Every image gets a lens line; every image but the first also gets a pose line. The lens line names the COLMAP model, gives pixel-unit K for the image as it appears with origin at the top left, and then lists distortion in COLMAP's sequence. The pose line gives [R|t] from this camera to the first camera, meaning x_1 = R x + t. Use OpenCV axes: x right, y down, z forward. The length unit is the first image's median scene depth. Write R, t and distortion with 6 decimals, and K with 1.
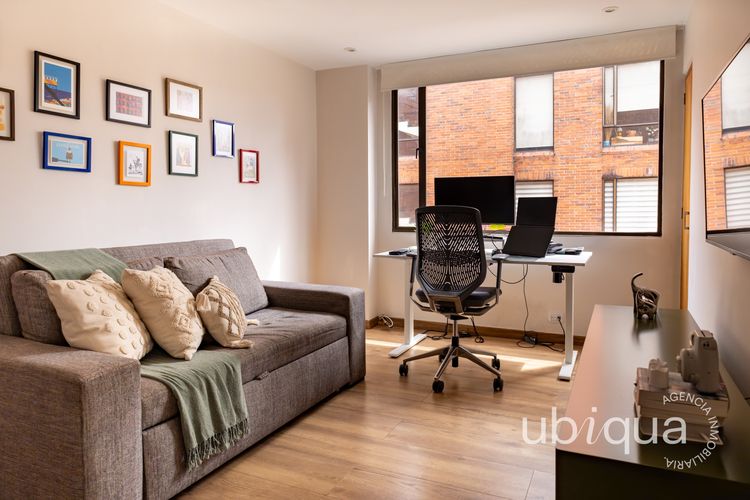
lens RADIAL K [[497.8, 0, 406.8], [0, 497.8, 213.4], [0, 0, 1]] dist [-0.000240, 0.002774]
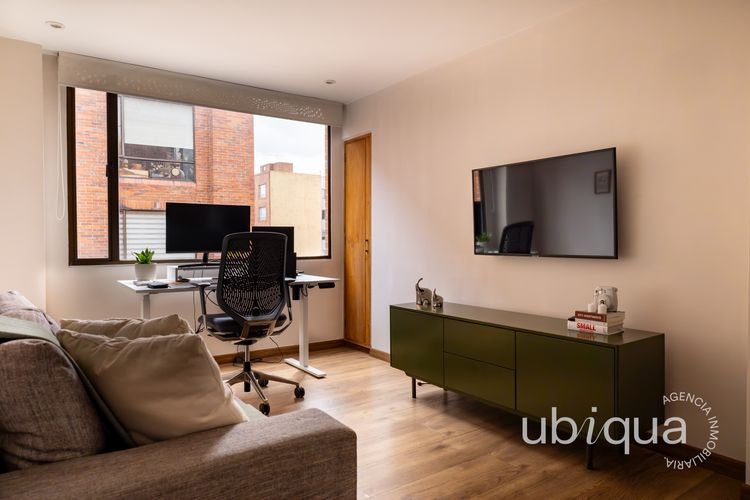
lens RADIAL K [[497.8, 0, 377.7], [0, 497.8, 245.3], [0, 0, 1]] dist [-0.000240, 0.002774]
pose [[0.495562, -0.005880, 0.868553, -0.210393], [0.010485, 0.999945, 0.000787, 0.004118], [-0.868510, 0.008717, 0.495596, 0.086062]]
